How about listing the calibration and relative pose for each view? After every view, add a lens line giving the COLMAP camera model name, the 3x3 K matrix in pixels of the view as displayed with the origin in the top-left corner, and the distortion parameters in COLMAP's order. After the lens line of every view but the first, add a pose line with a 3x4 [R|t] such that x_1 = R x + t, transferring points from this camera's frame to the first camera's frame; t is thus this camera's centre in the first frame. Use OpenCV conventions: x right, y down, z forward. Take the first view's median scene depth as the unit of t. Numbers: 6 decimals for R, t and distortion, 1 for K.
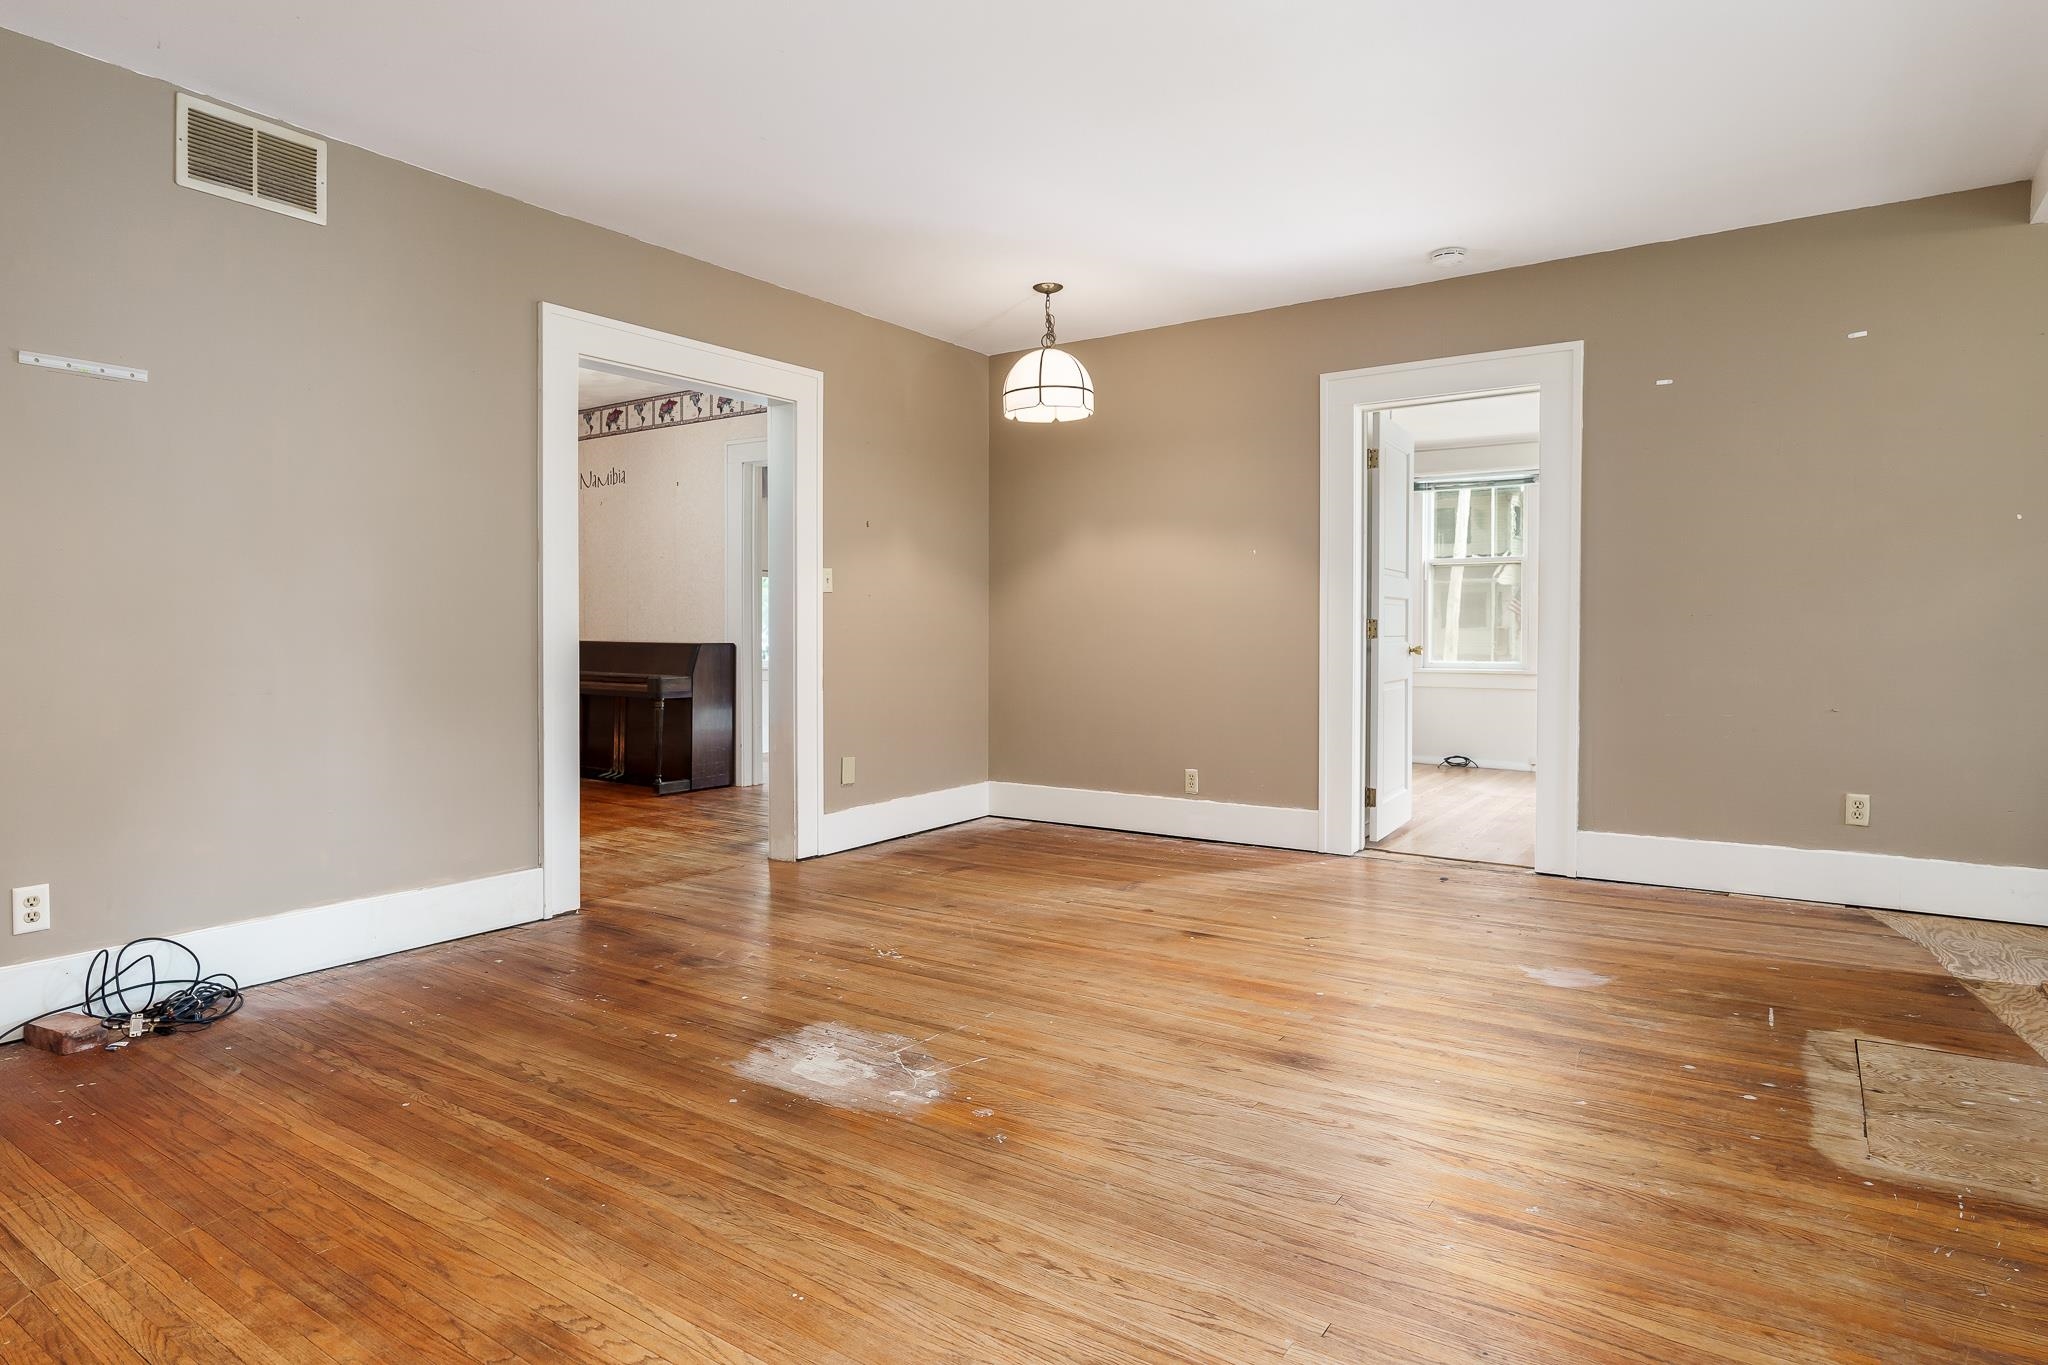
lens RADIAL K [[1146.9, 0, 1023.7], [0, 1146.9, 624.8], [0, 0, 1]] dist [-0.002990, -0.000267]
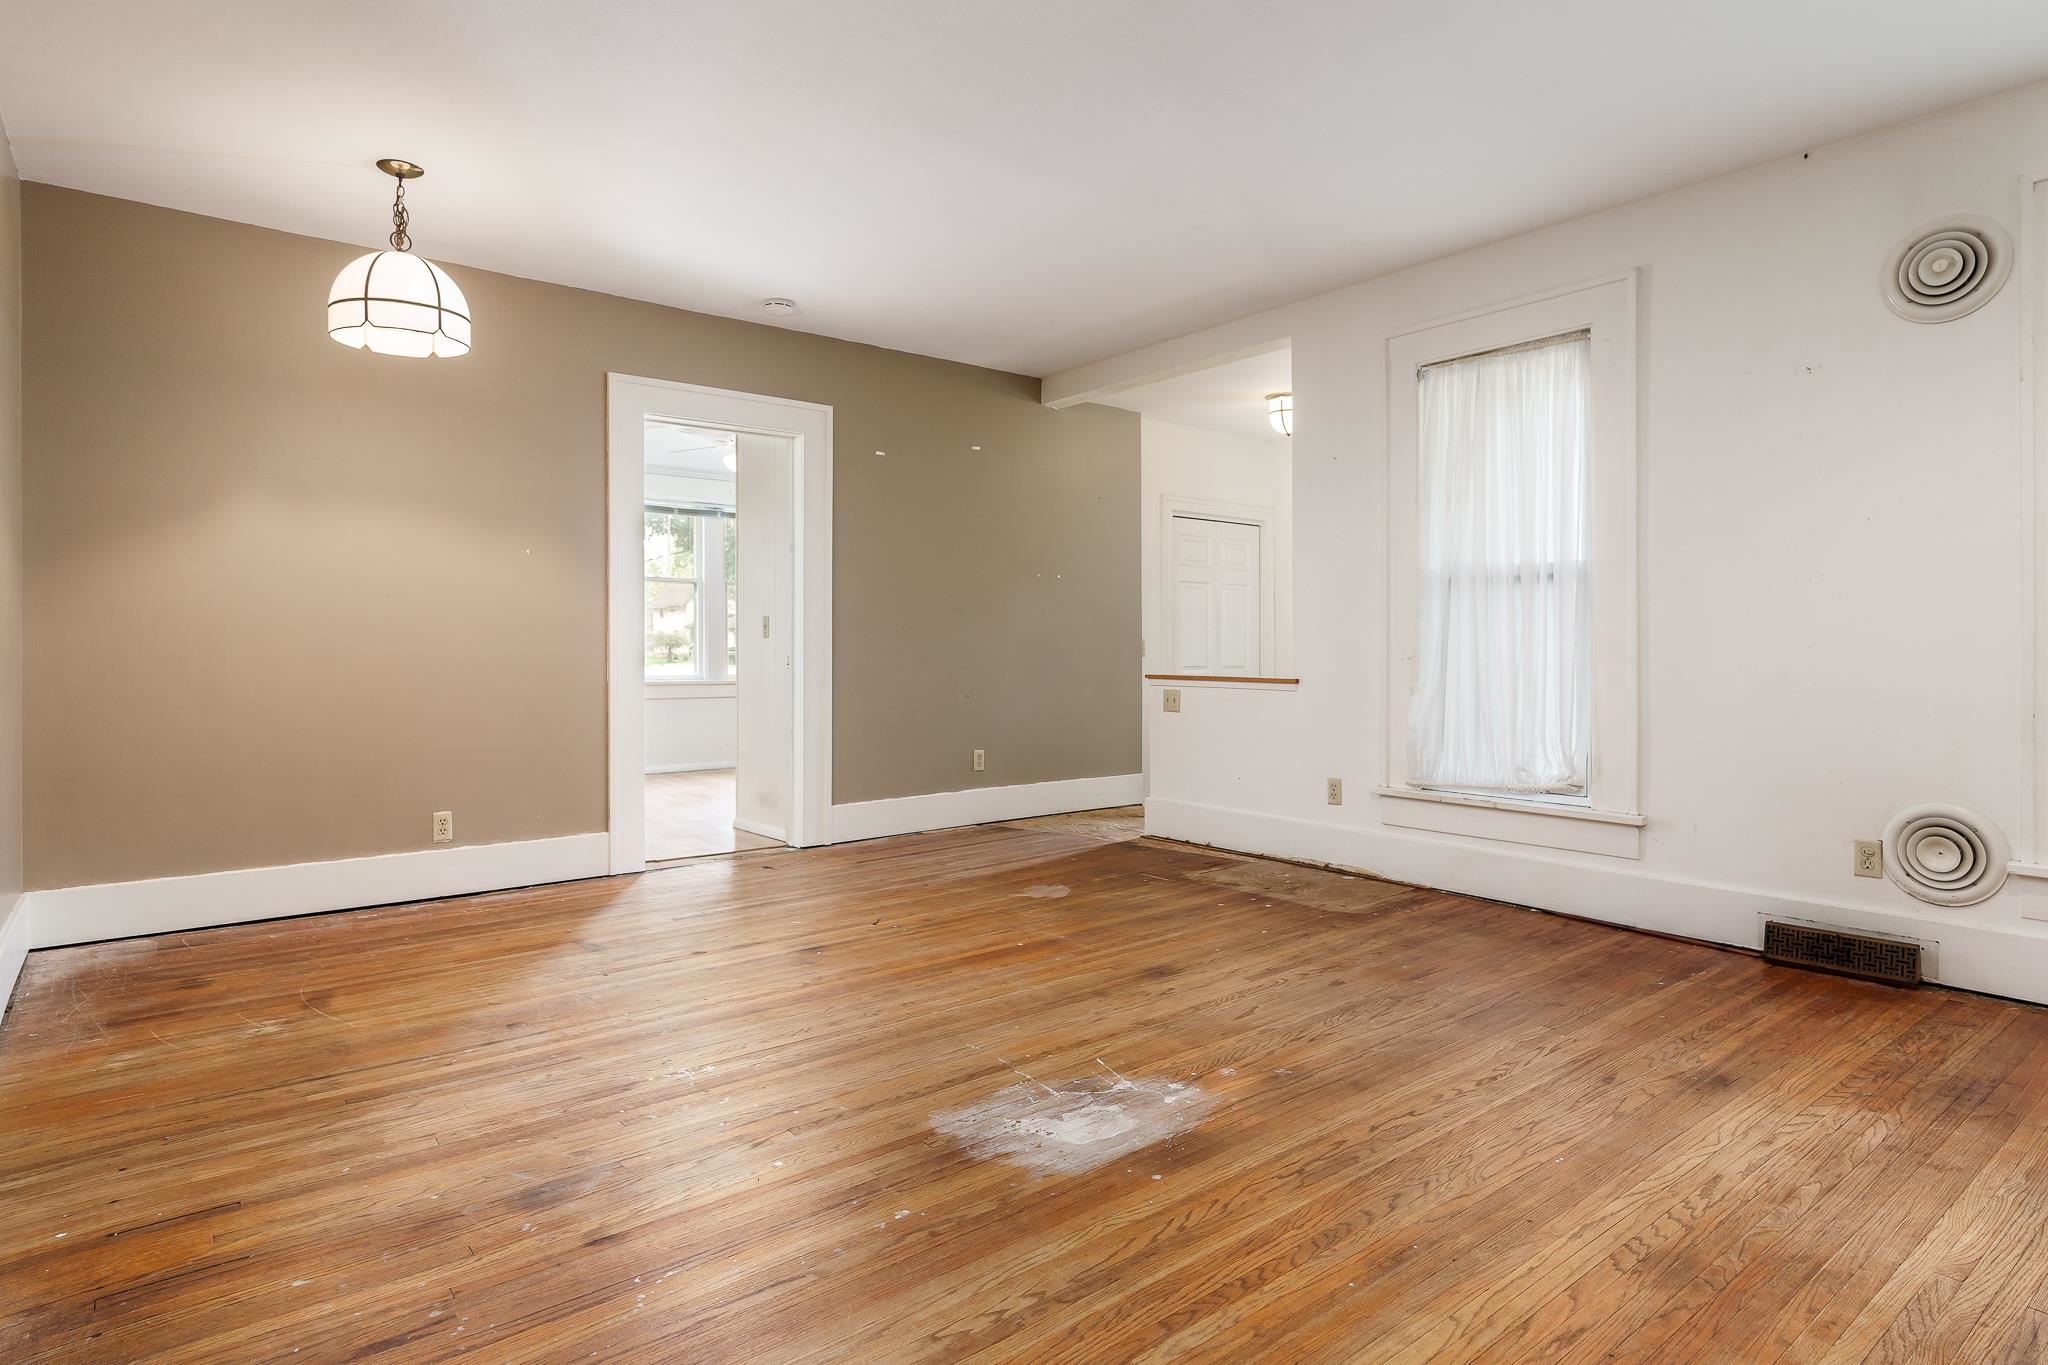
lens RADIAL K [[1092.5, 0, 1035.1], [0, 1092.5, 645.0], [0, 0, 1]] dist [-0.003791, -0.000149]
pose [[0.288695, 0.001625, 0.957420, -0.933813], [-0.005199, 0.999986, -0.000130, 0.010933], [-0.957407, -0.004940, 0.288700, 0.741387]]
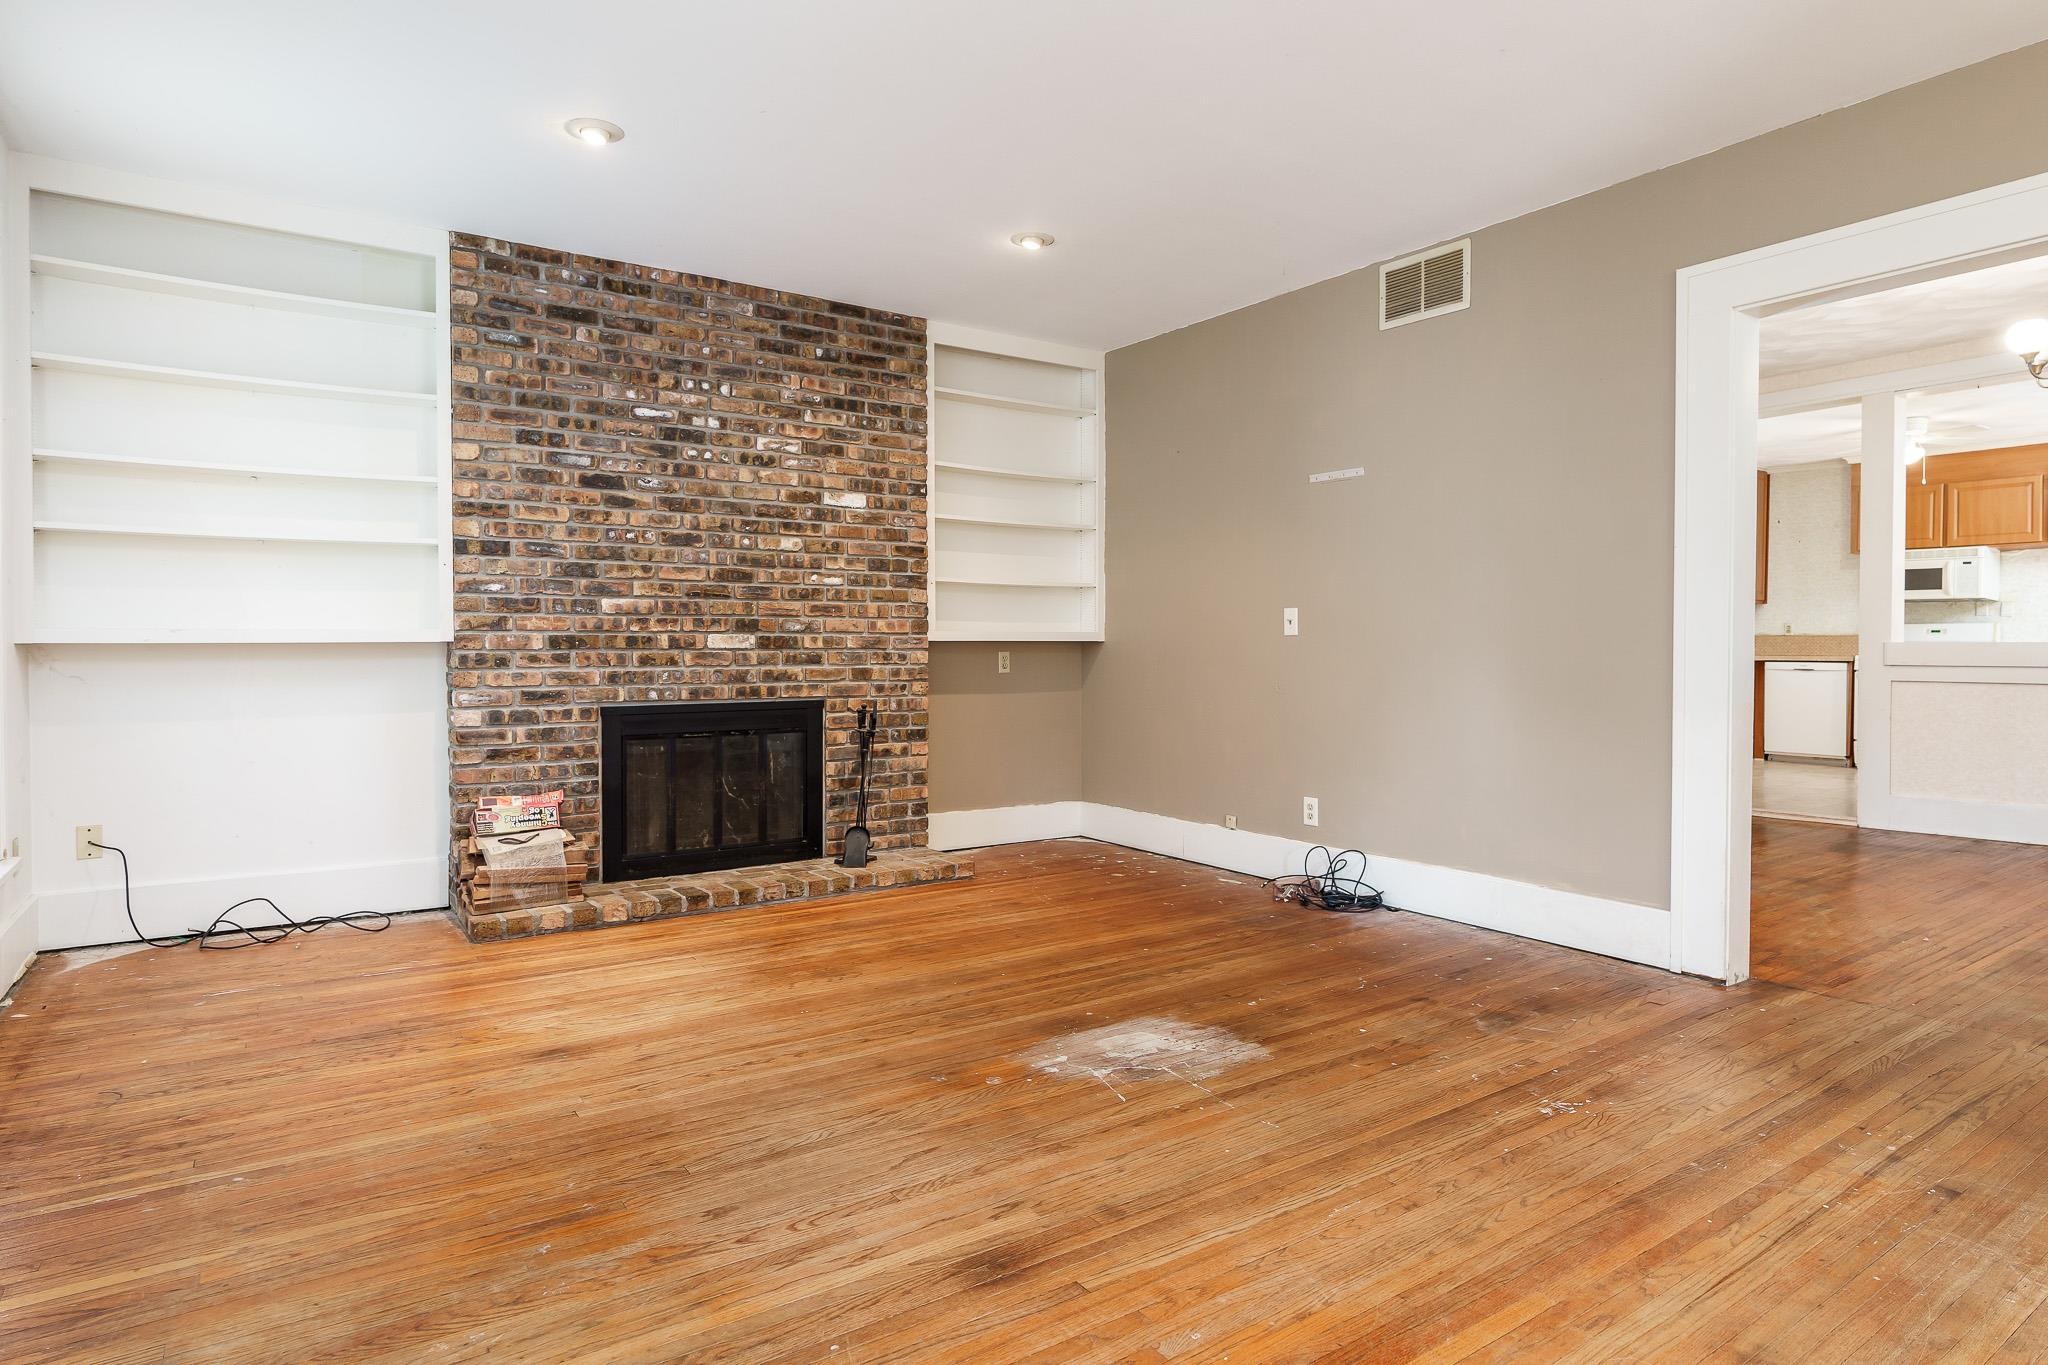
lens RADIAL K [[1121.9, 0, 996.8], [0, 1121.9, 655.3], [0, 0, 1]] dist [-0.004626, 0.000164]
pose [[-0.366516, 0.011684, -0.930338, 0.820930], [0.004929, 0.999932, 0.010616, 0.001896], [0.930399, -0.000694, -0.366548, 1.186195]]
